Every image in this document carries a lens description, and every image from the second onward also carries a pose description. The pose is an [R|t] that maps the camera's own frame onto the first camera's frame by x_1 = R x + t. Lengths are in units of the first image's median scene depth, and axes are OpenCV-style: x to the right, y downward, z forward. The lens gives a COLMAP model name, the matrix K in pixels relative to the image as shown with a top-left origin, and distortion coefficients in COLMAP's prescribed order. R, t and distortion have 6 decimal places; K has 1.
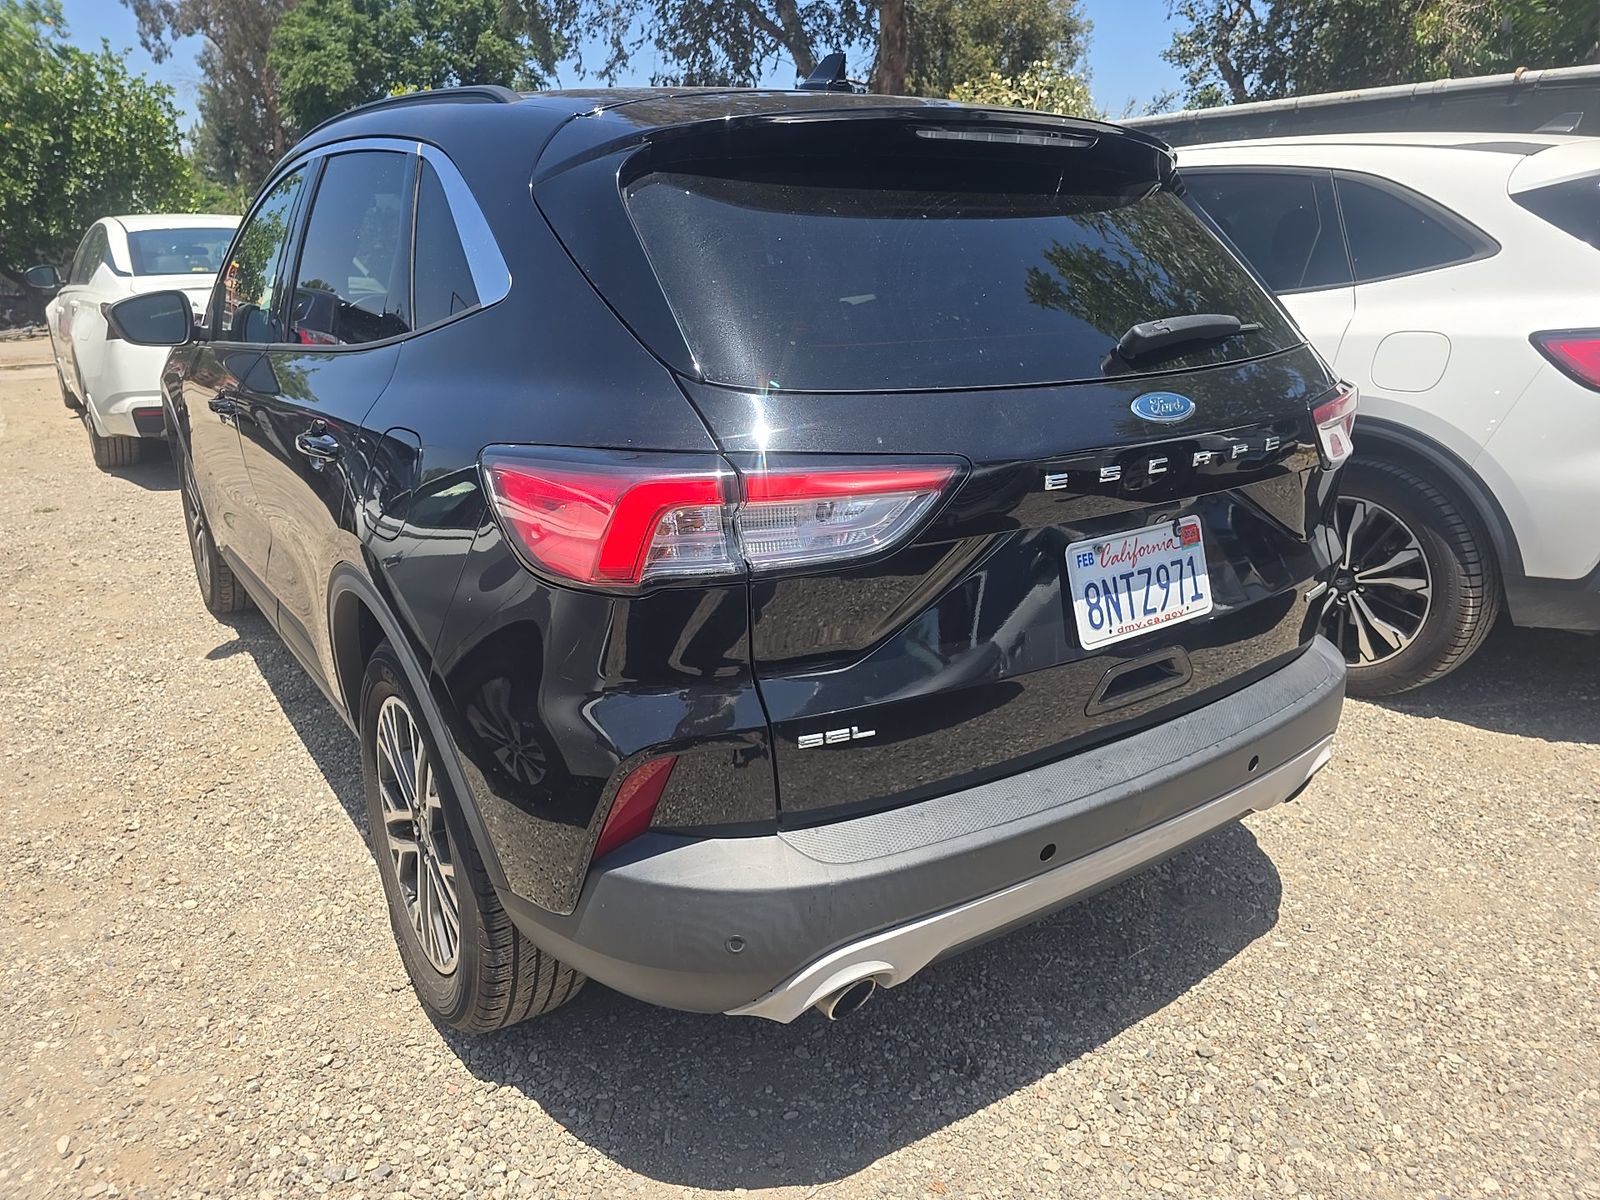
lens RADIAL K [[1107.3, 0, 802.6], [0, 1107.3, 605.8], [0, 0, 1]] dist [0.036265, -0.036997]
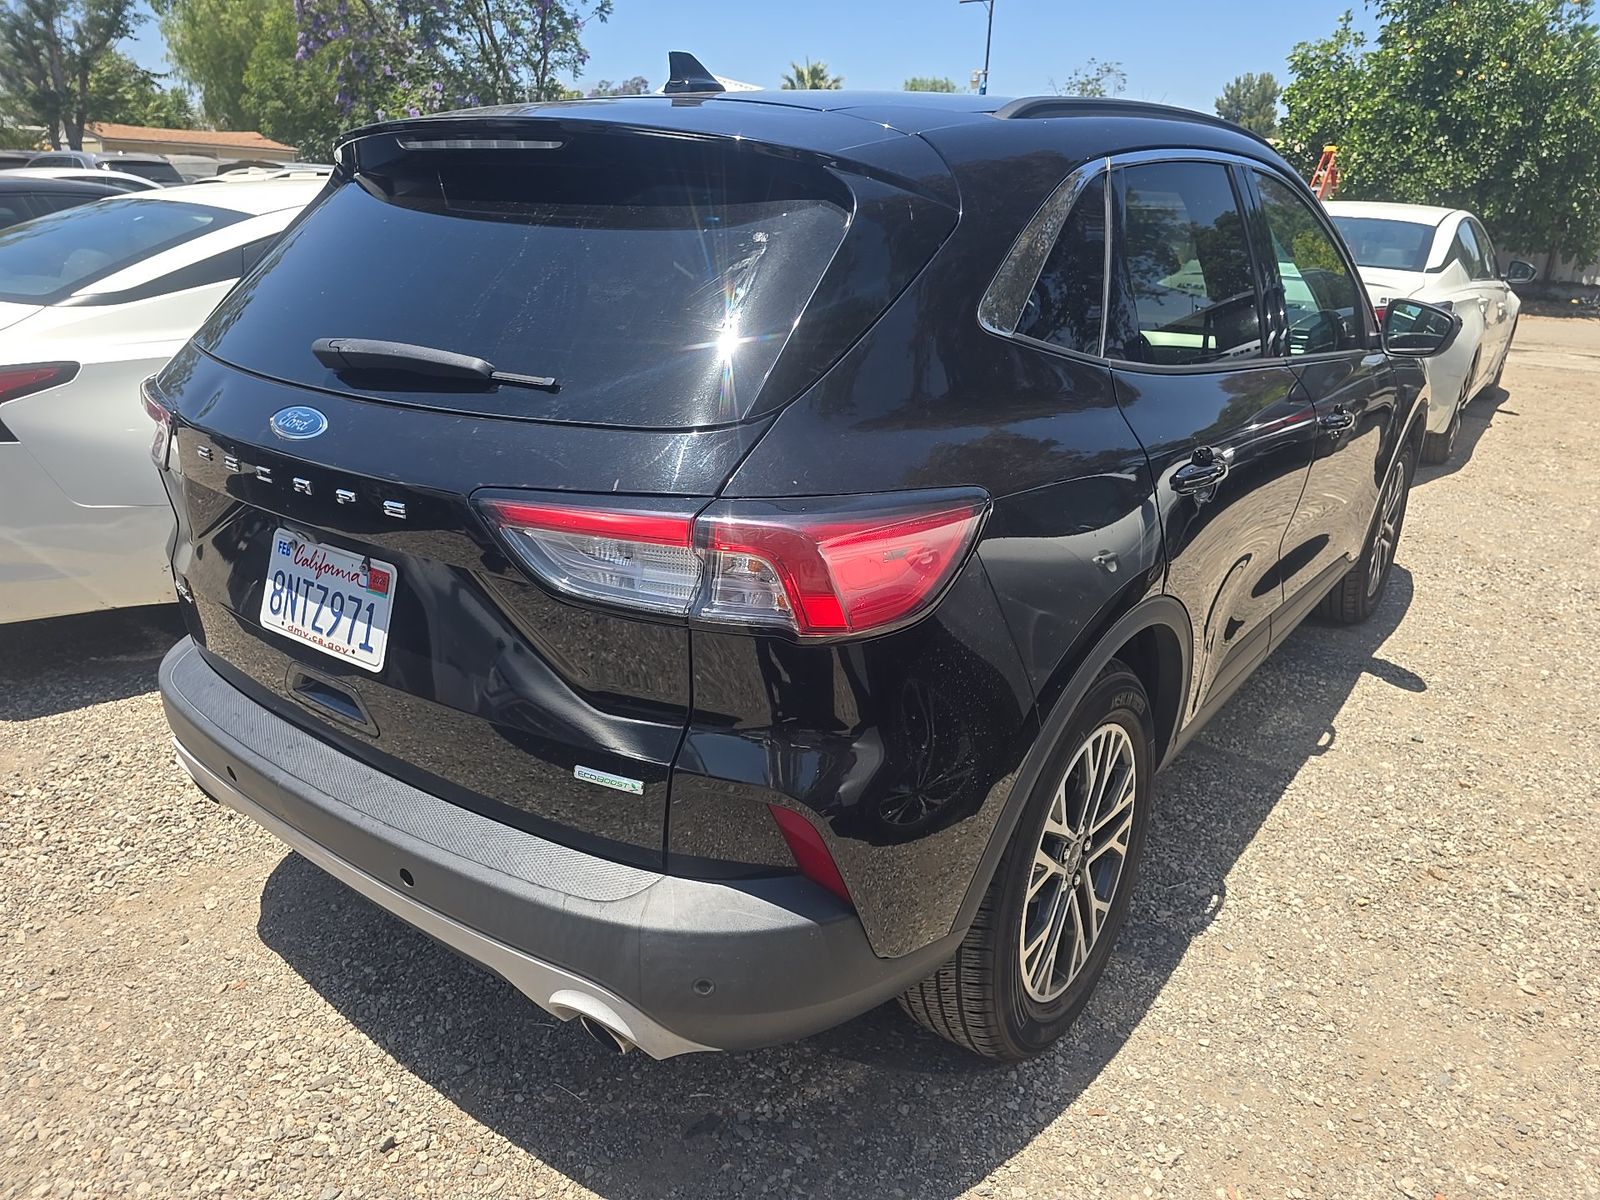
lens RADIAL K [[1107.3, 0, 802.6], [0, 1107.3, 605.8], [0, 0, 1]] dist [0.036265, -0.036997]
pose [[0.320605, 0.337147, -0.885181, 1.240242], [-0.324035, 0.917166, 0.231967, -0.359550], [0.890064, 0.212460, 0.403295, 0.924490]]
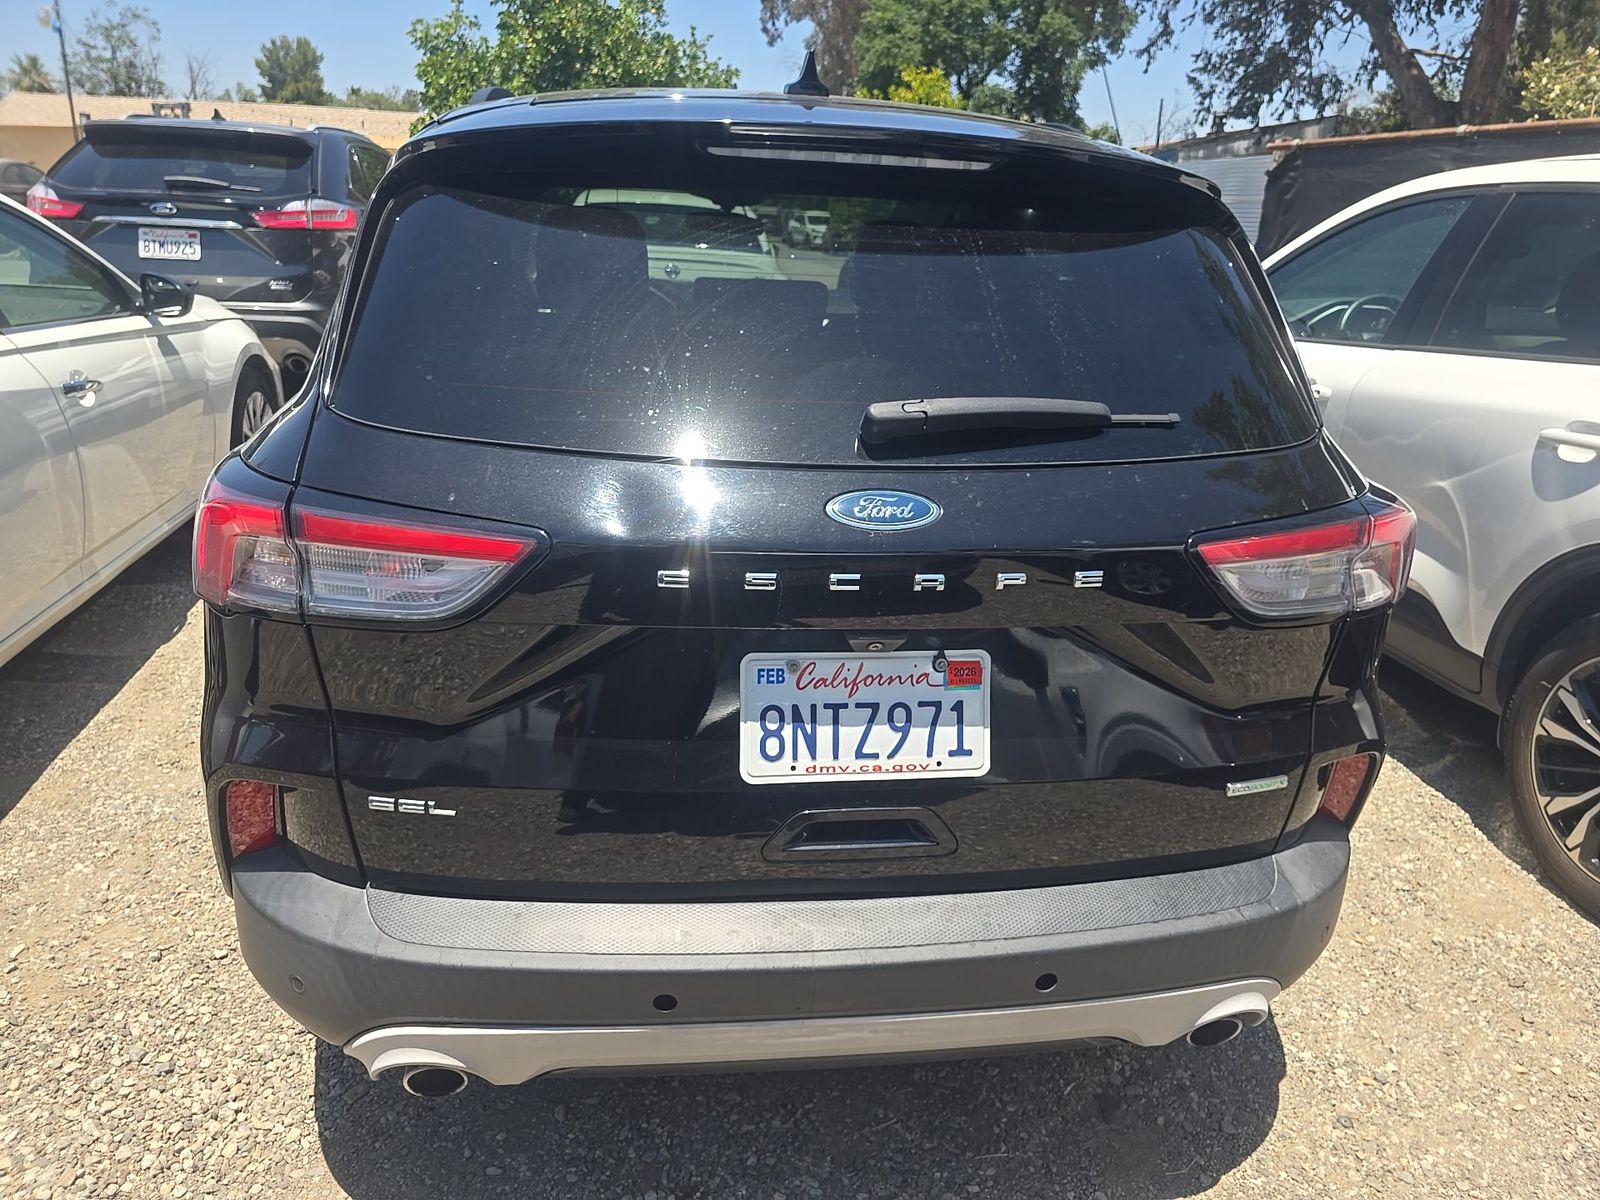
lens RADIAL K [[1095.8, 0, 800.0], [0, 1095.8, 600.0], [0, 0, 1]] dist [0.057232, -0.050532]
pose [[0.886645, 0.196994, -0.418395, 0.546770], [-0.190800, 0.979969, 0.057067, -0.133461], [0.421256, 0.029231, 0.906470, 0.241112]]
